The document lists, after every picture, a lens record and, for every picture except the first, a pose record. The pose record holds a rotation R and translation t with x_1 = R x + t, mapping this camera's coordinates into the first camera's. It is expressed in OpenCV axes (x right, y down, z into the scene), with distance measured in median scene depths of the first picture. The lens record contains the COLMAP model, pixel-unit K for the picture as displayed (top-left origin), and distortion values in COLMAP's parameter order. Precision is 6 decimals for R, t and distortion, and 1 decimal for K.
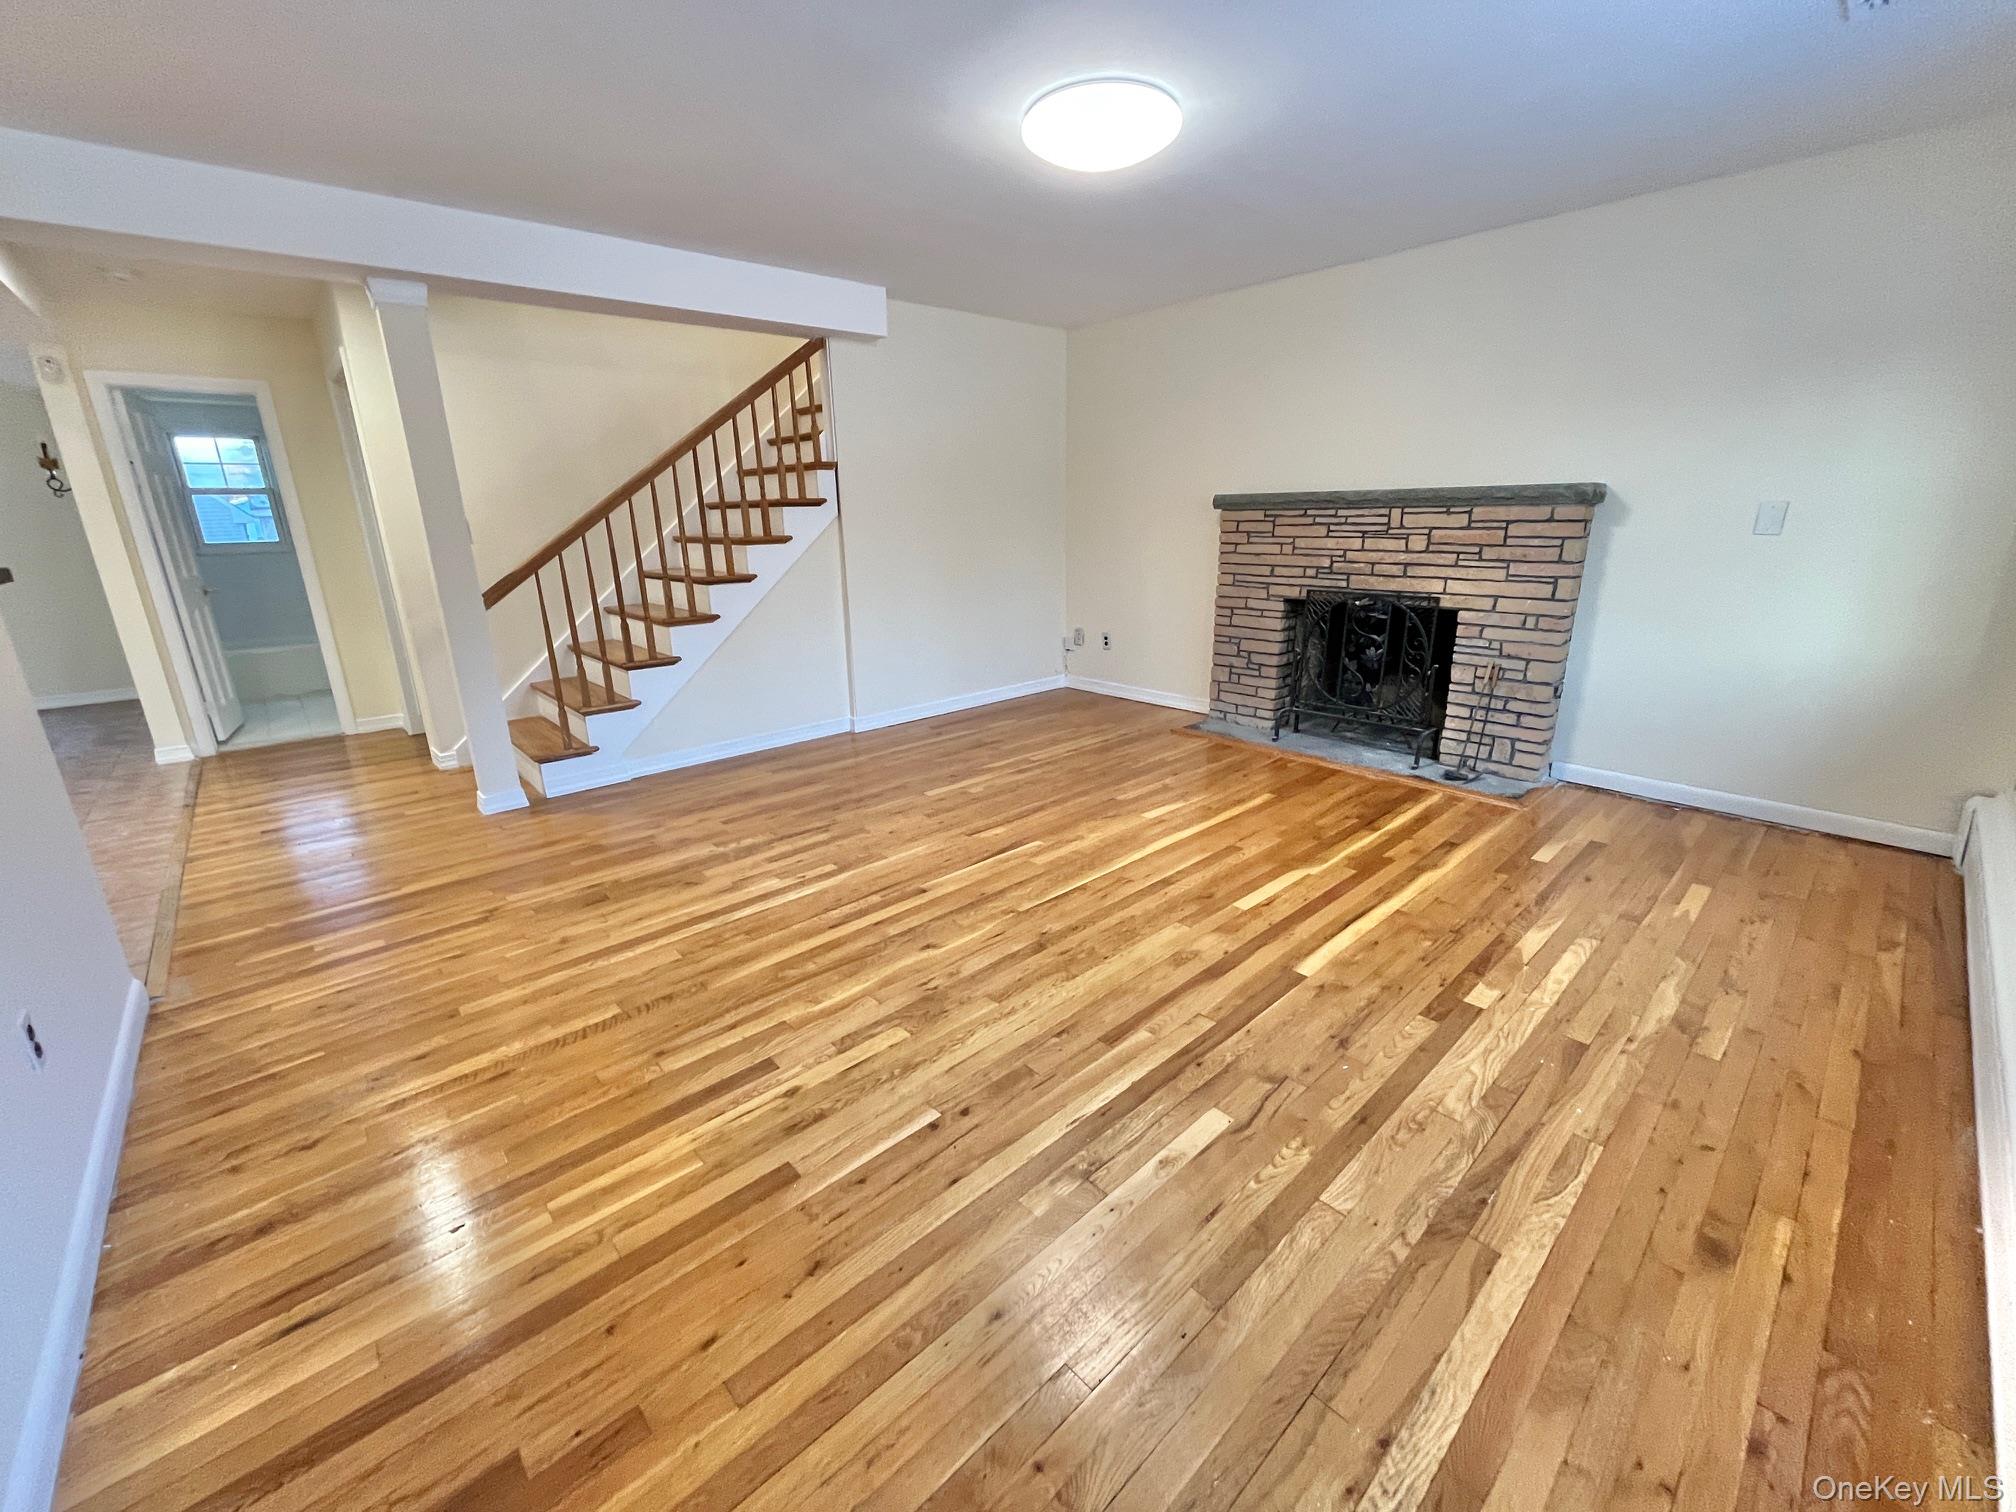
lens RADIAL K [[813.0, 0, 1004.5], [0, 813.0, 750.3], [0, 0, 1]] dist [-0.003108, -0.000362]
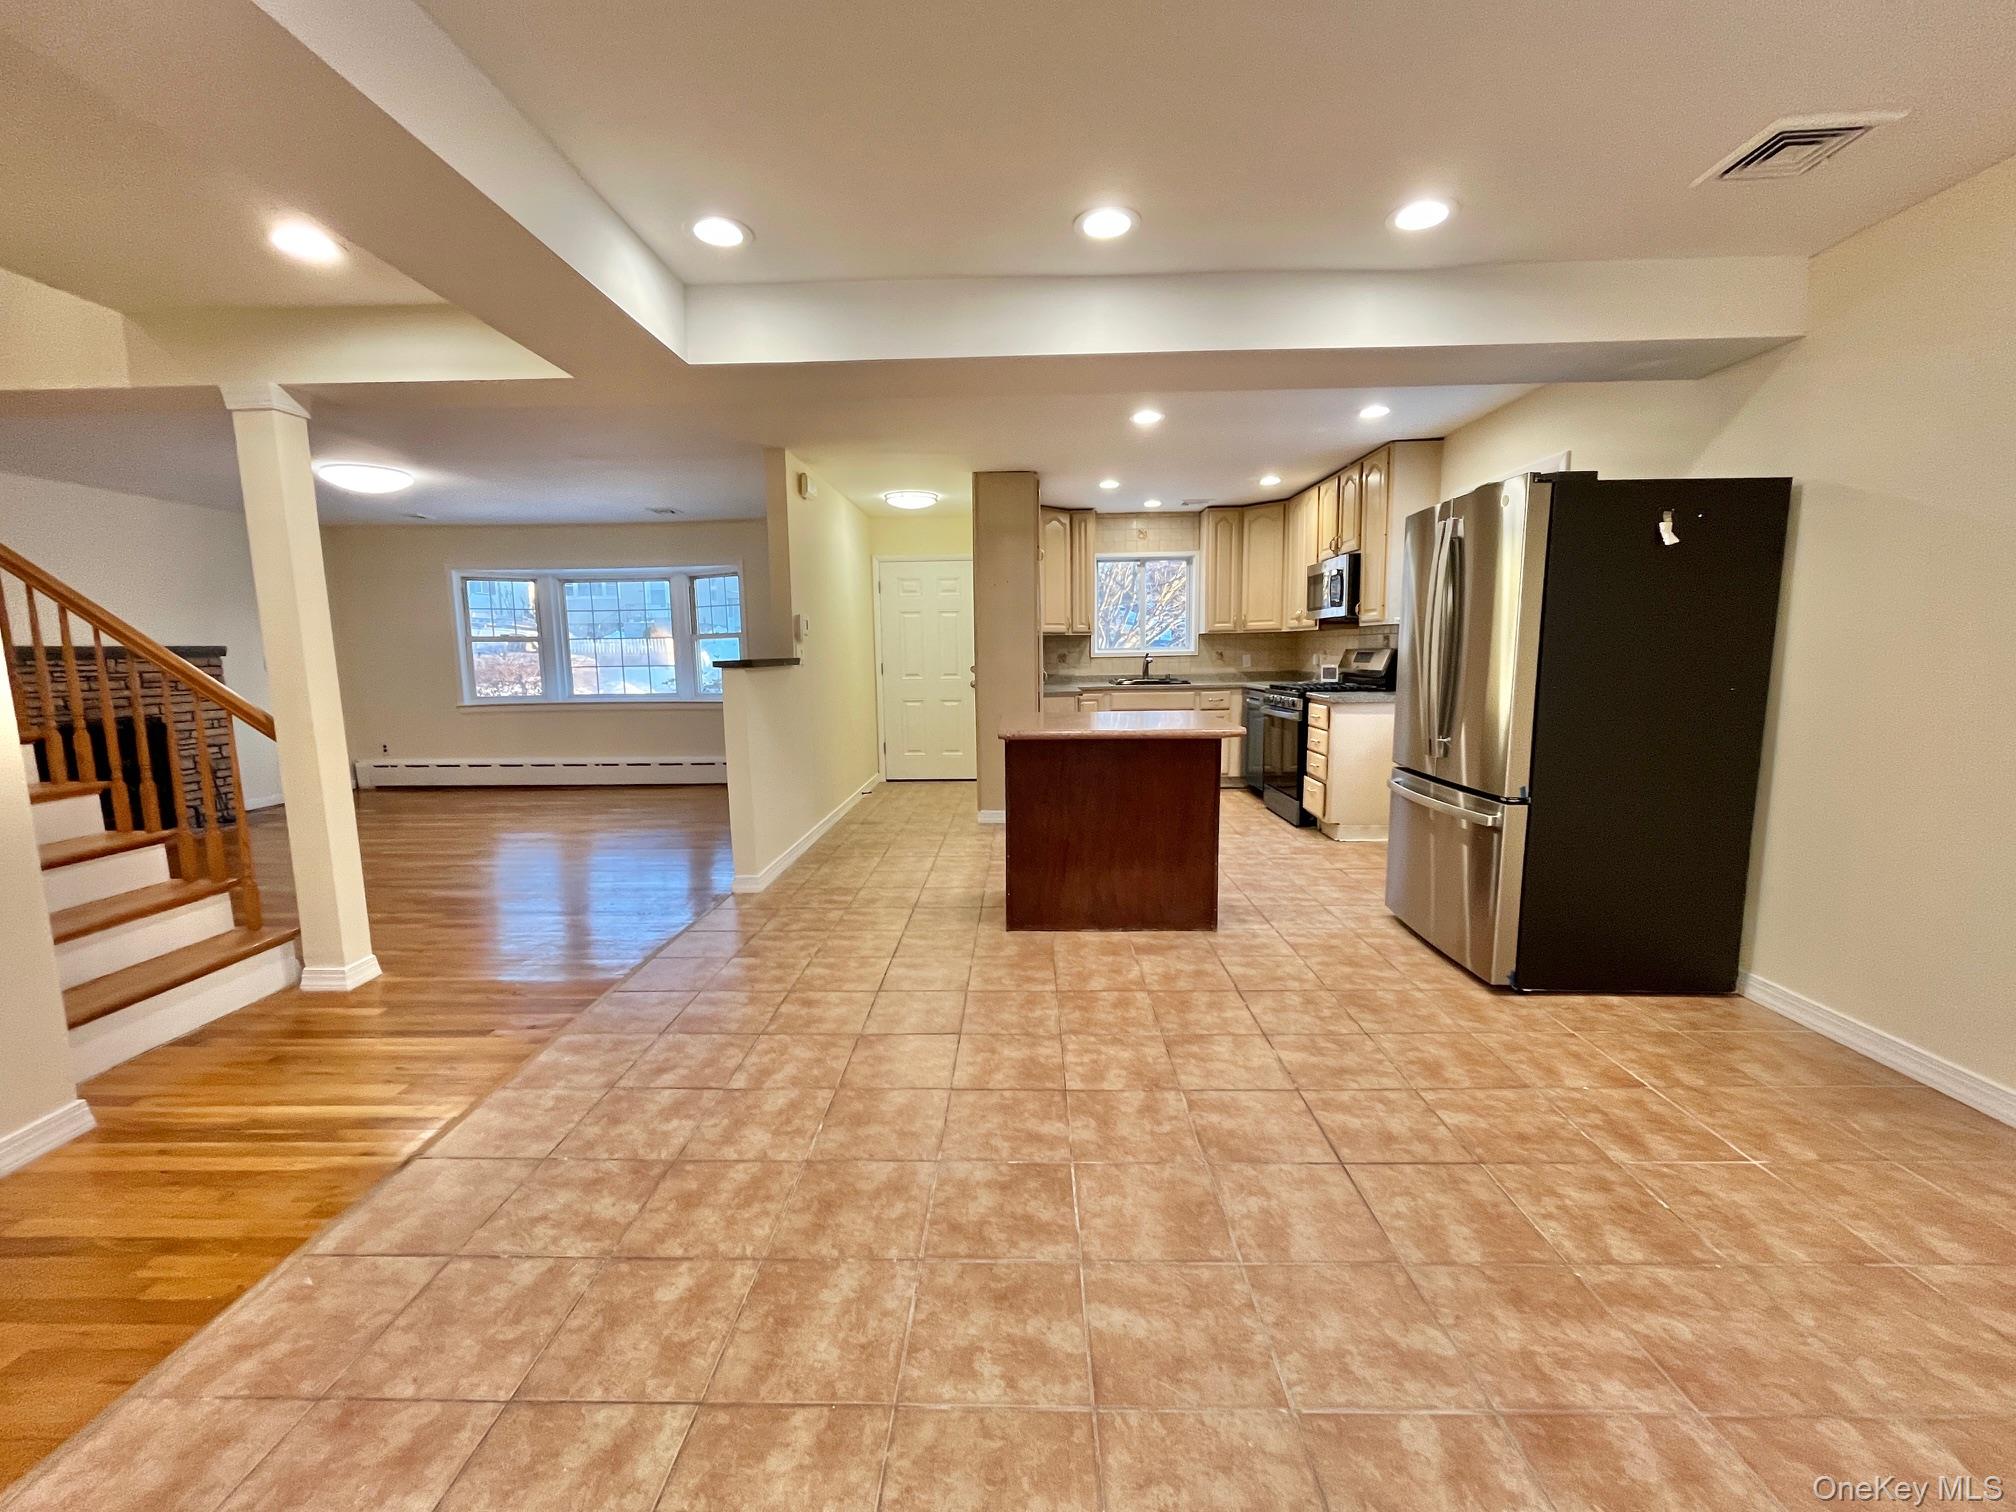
lens RADIAL K [[813.0, 0, 1004.5], [0, 813.0, 754.4], [0, 0, 1]] dist [-0.003108, -0.000362]
pose [[-0.723745, -0.059903, 0.687462, -1.734951], [0.220181, 0.924107, 0.312324, -0.265660], [-0.653998, 0.377409, -0.655629, 1.061179]]
